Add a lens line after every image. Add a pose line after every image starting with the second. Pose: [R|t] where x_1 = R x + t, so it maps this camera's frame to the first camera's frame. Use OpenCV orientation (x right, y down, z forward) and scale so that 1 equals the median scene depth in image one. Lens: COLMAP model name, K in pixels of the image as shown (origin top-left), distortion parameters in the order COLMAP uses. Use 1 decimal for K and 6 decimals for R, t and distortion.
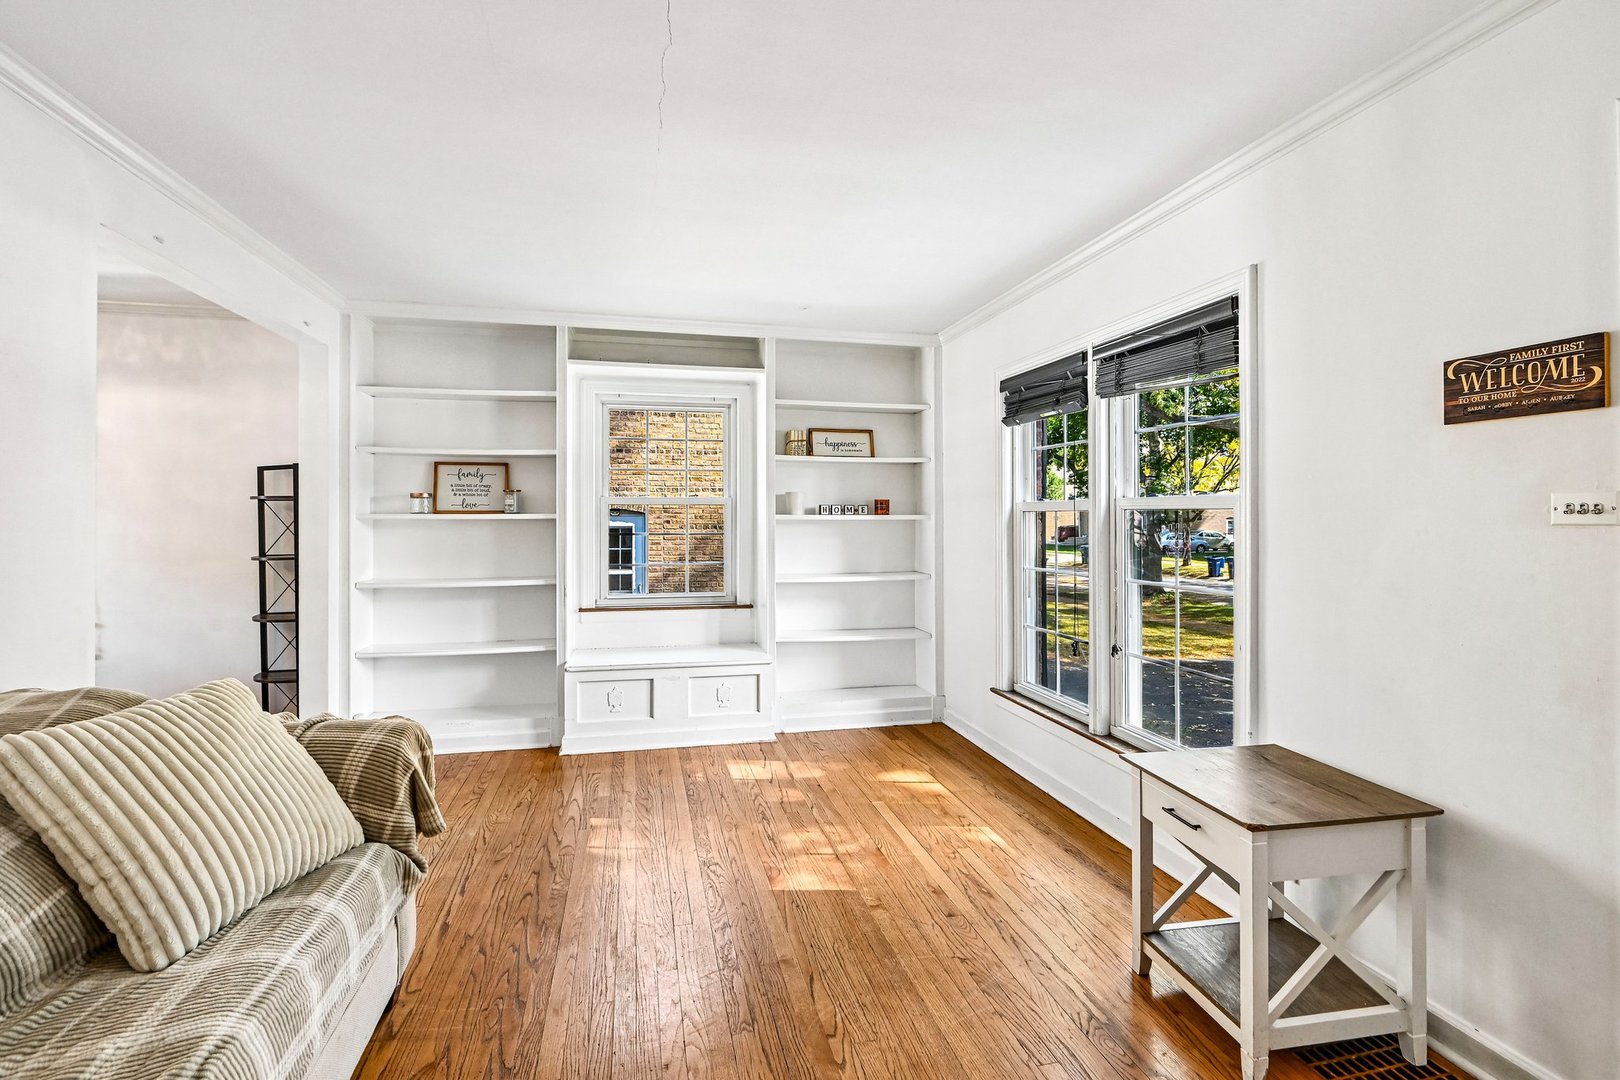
lens RADIAL K [[765.4, 0, 803.8], [0, 765.4, 509.2], [0, 0, 1]] dist [-0.000502, -0.000243]
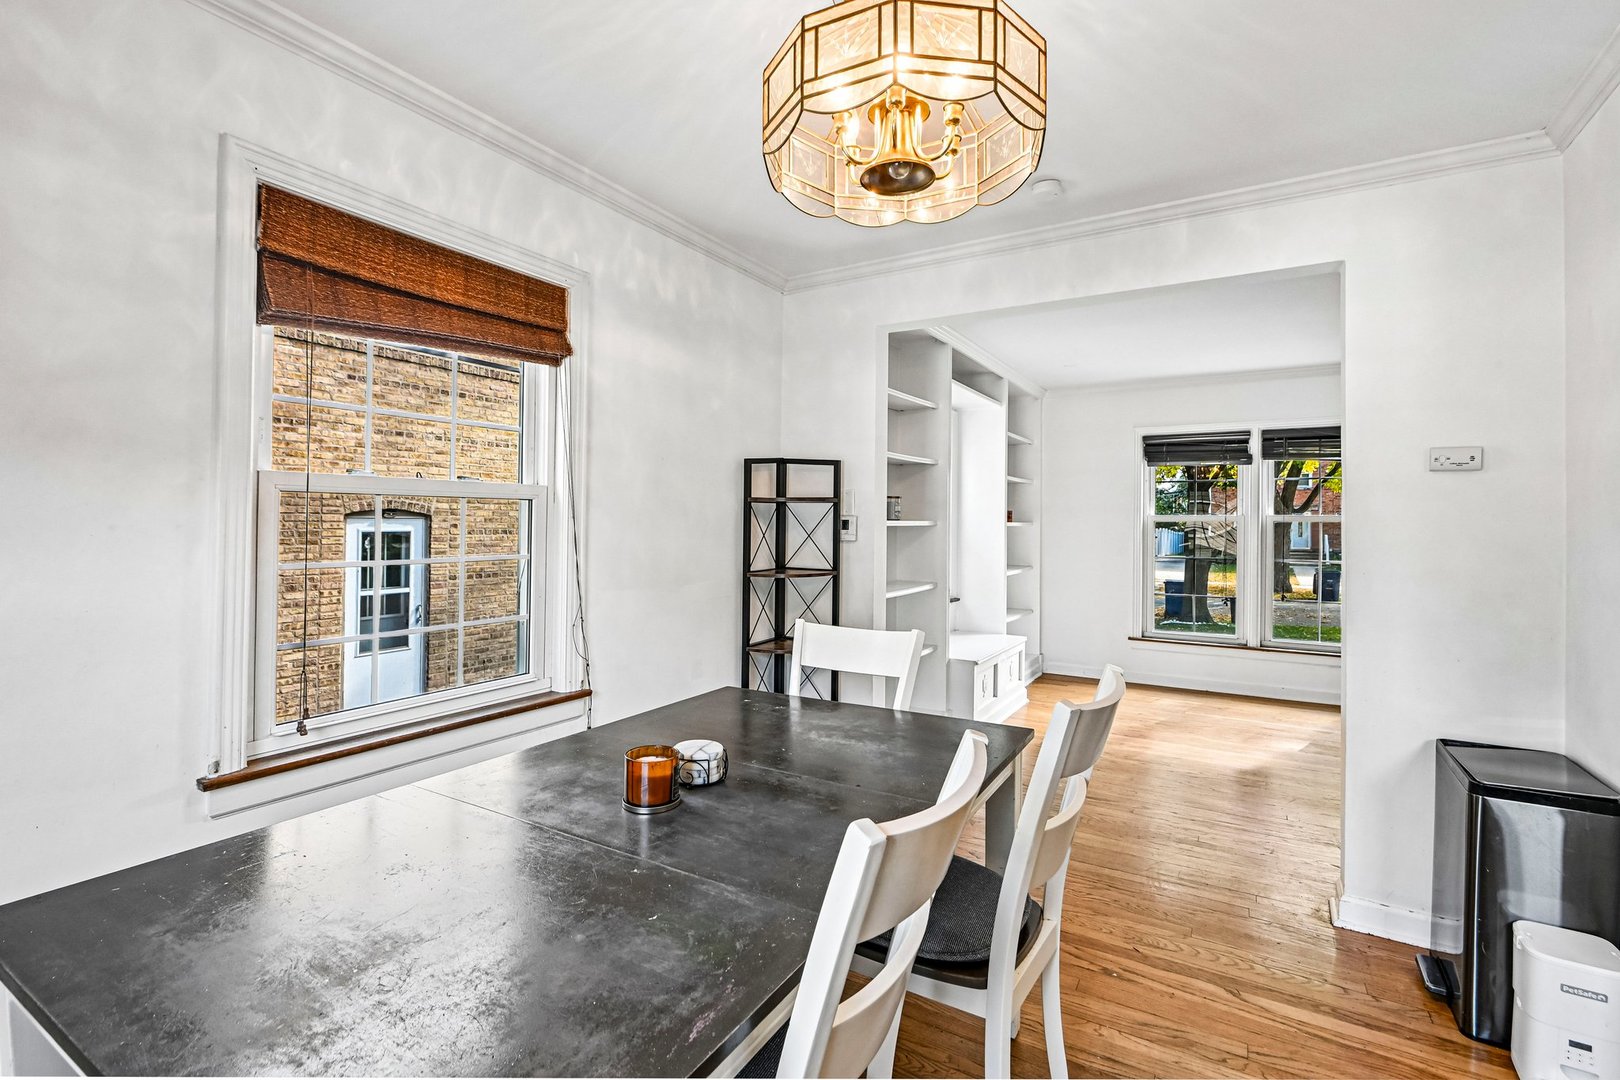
lens RADIAL K [[745.5, 0, 804.3], [0, 745.5, 513.6], [0, 0, 1]] dist [0.000423, -0.000345]
pose [[0.684970, 0.012254, 0.728468, -1.222972], [-0.014572, 0.999889, -0.003118, 0.002025], [-0.728426, -0.008479, 0.685072, 0.436715]]
